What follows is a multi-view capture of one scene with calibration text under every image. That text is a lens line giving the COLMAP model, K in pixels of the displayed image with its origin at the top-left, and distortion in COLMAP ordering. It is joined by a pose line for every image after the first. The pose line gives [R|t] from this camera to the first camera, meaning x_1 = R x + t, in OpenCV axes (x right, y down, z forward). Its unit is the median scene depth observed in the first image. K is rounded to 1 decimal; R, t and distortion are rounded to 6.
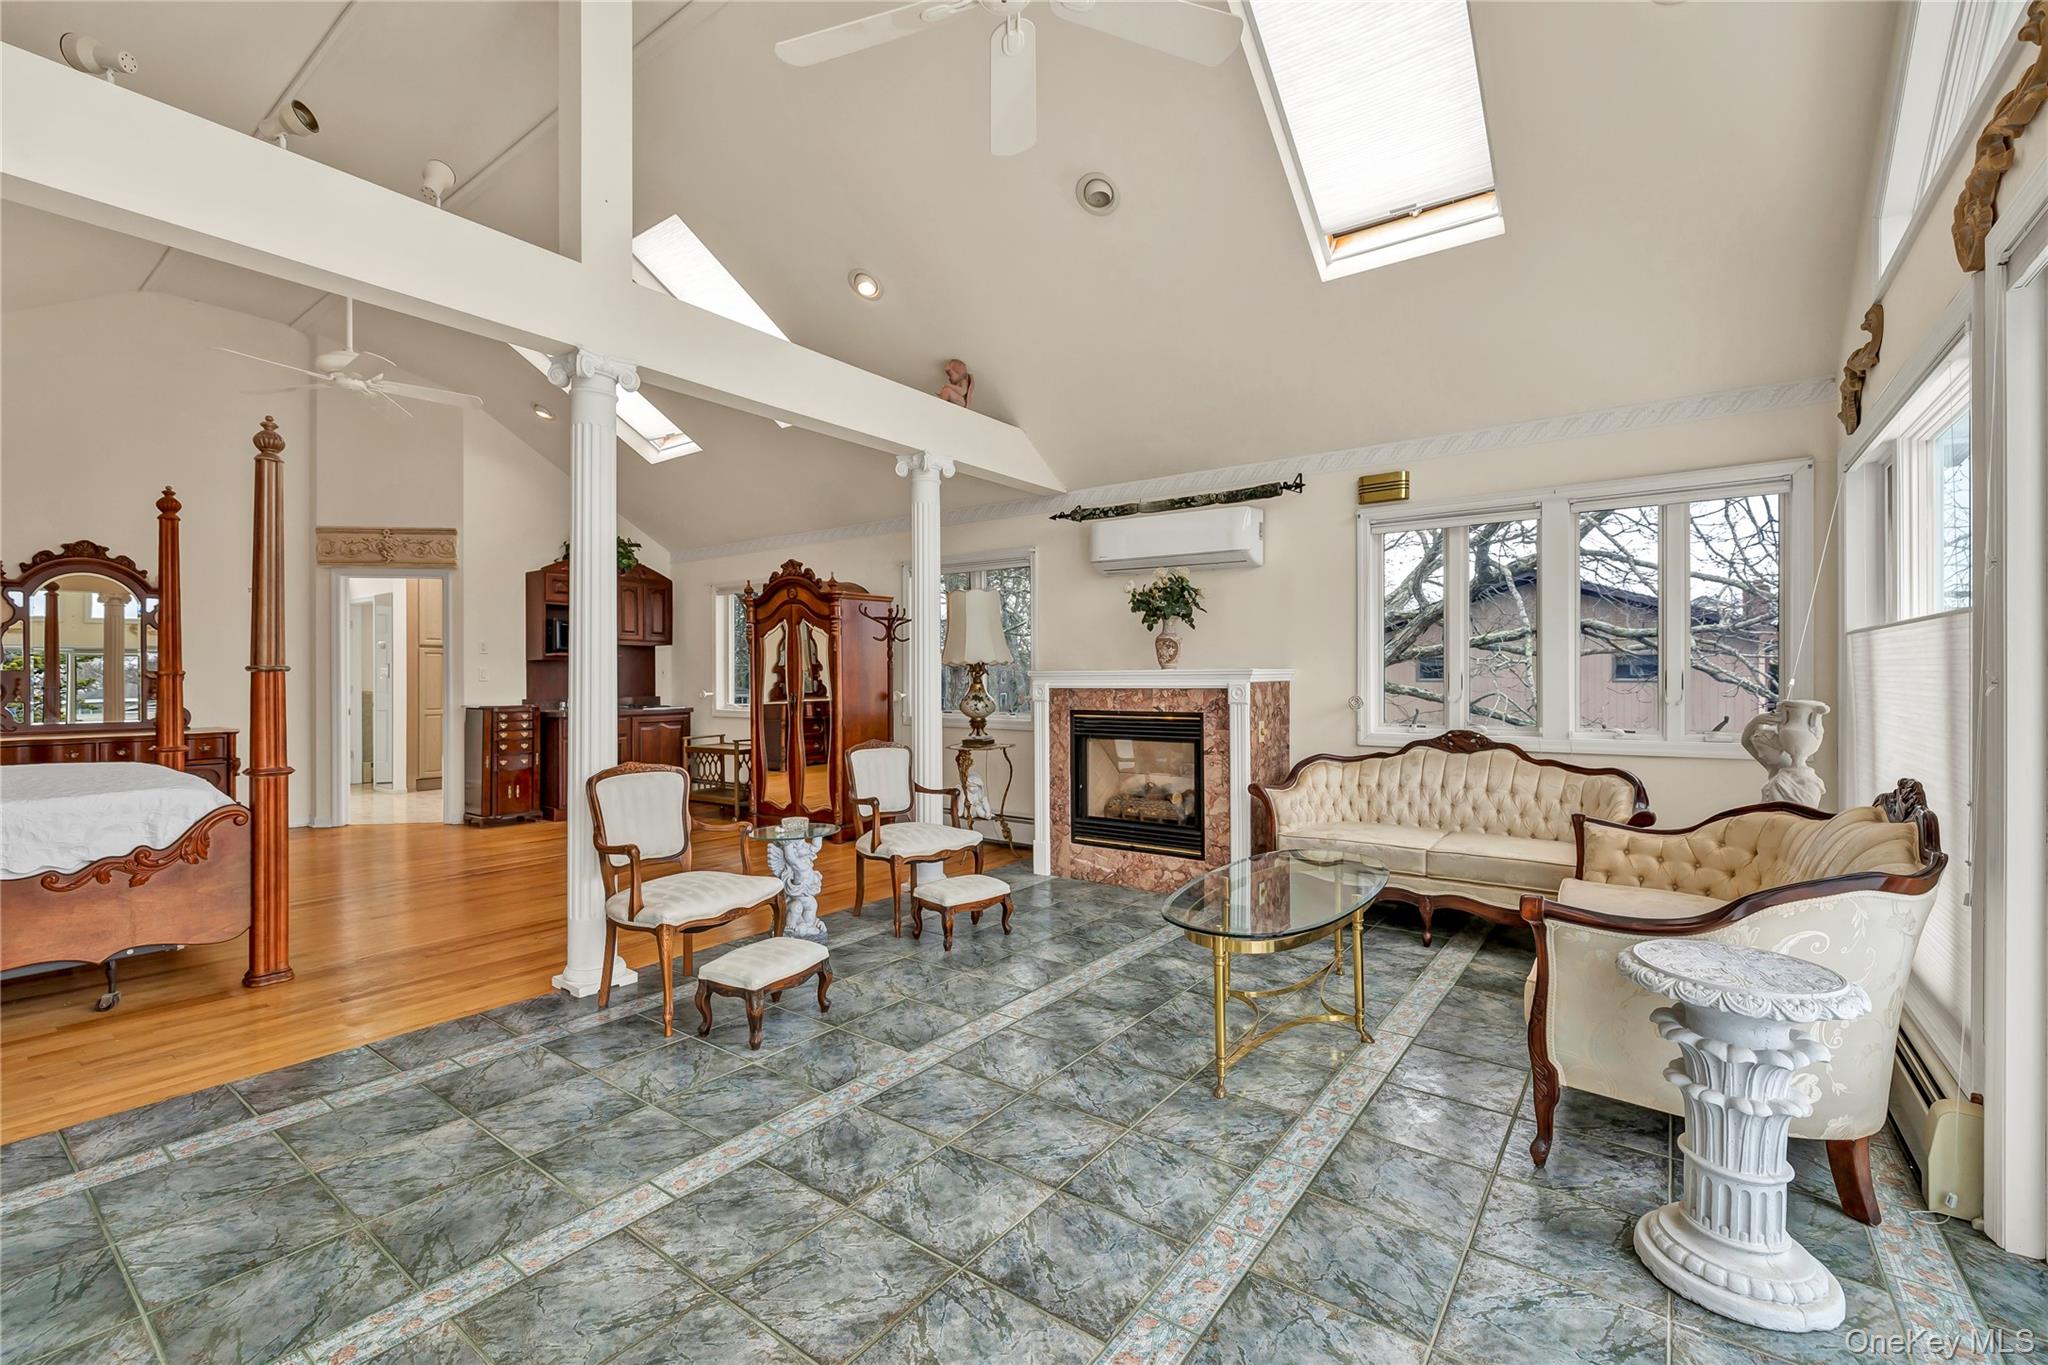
lens RADIAL K [[876.0, 0, 1023.6], [0, 876.0, 678.7], [0, 0, 1]] dist [-0.000459, -0.000353]
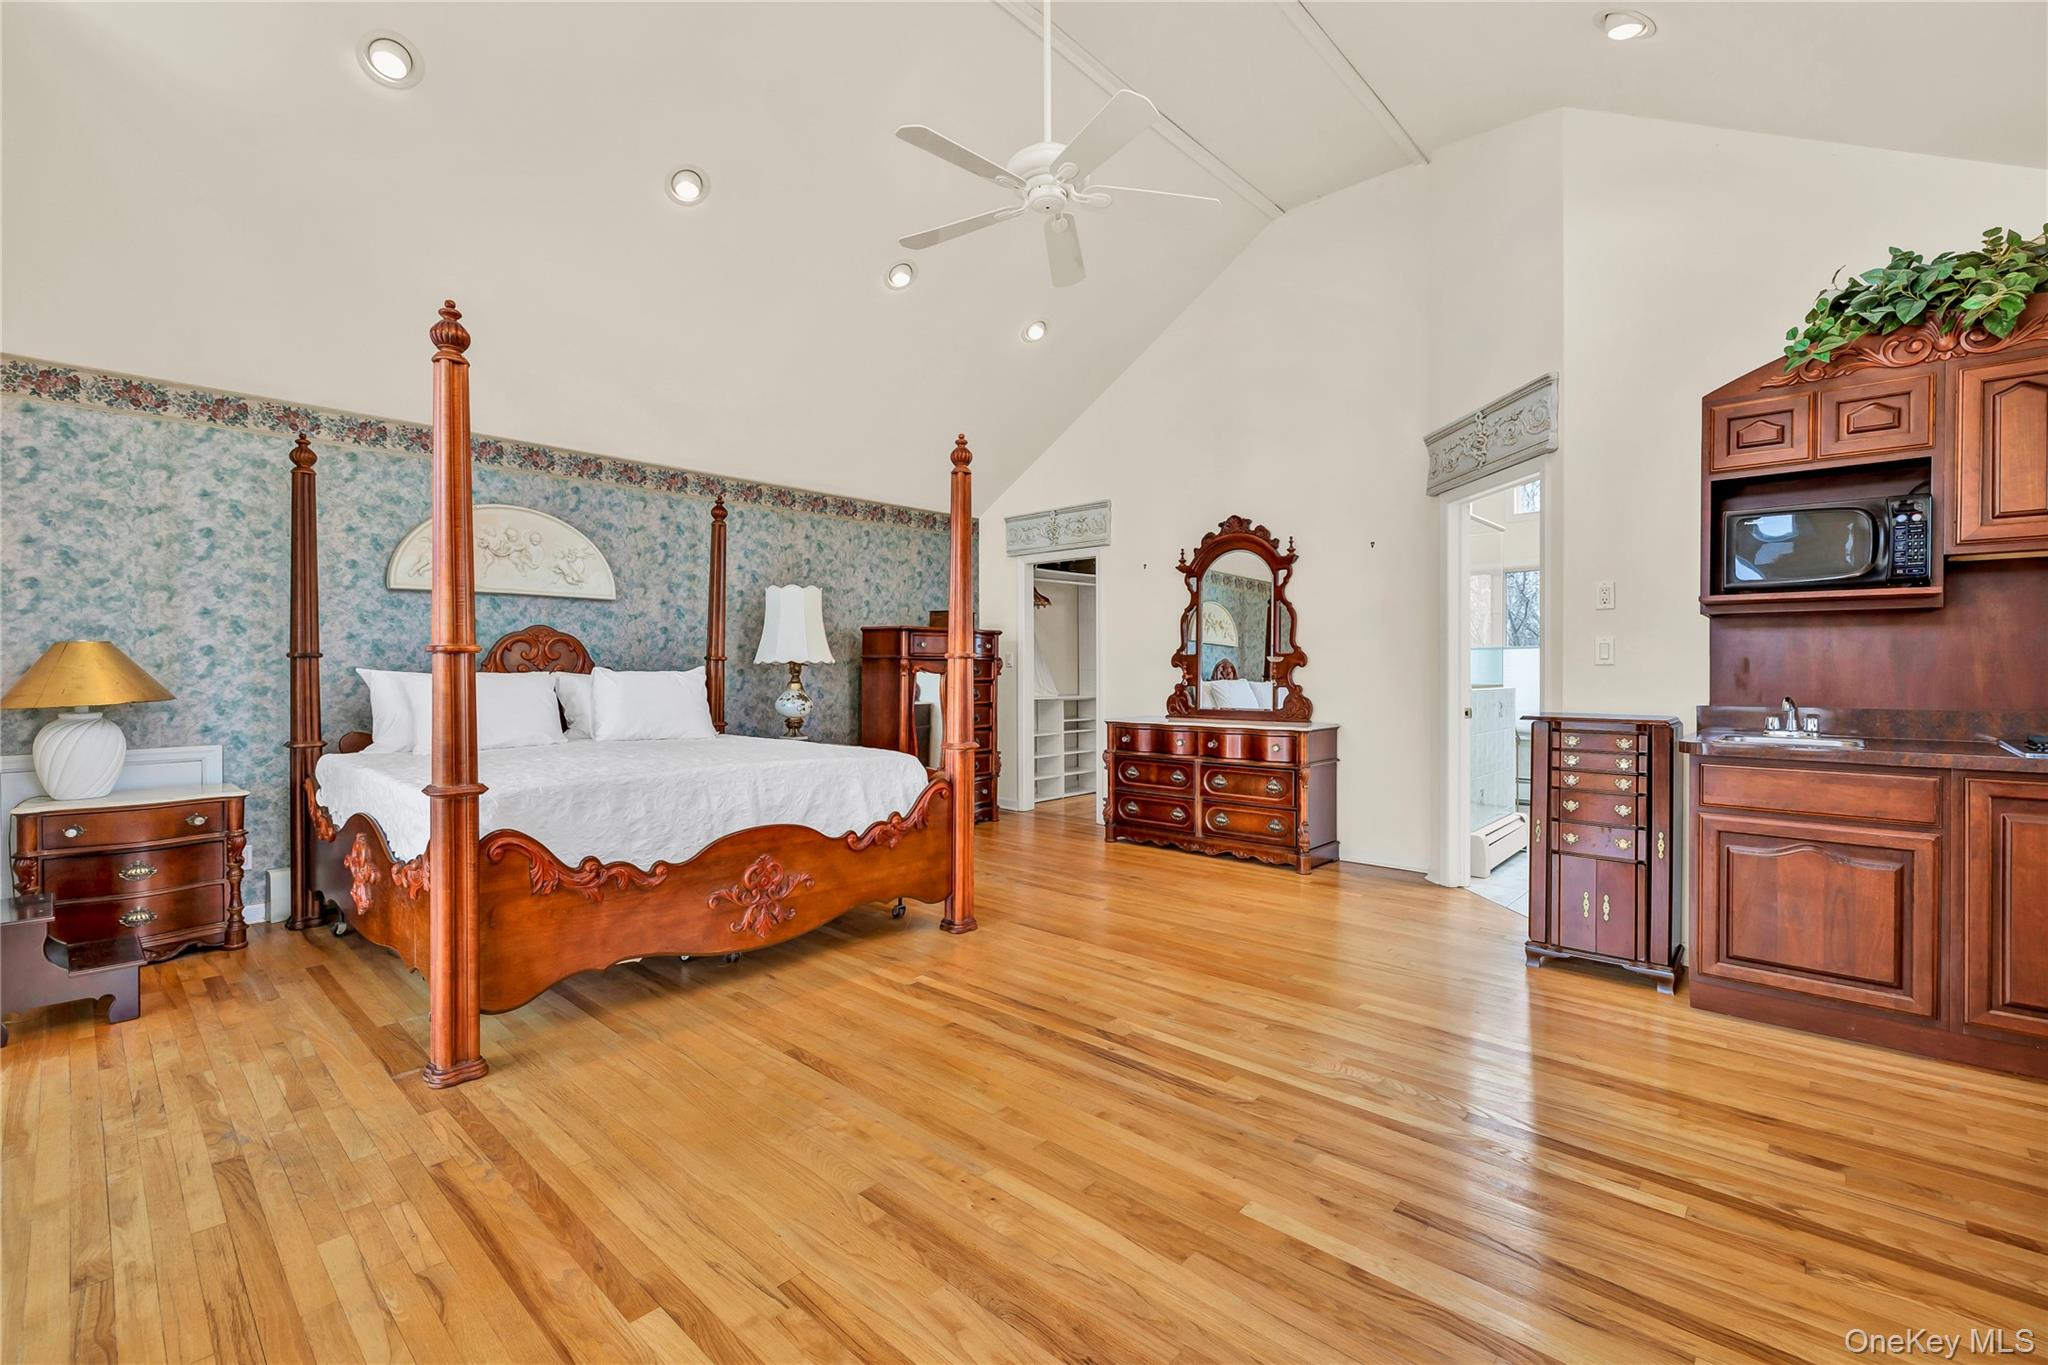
lens RADIAL K [[876.0, 0, 1010.0], [0, 876.0, 671.7], [0, 0, 1]] dist [-0.000459, -0.000353]
pose [[-0.110560, 0.008623, -0.993832, -0.108316], [0.002255, 0.999962, 0.008425, 0.001784], [0.993867, -0.001310, -0.110576, 0.876357]]
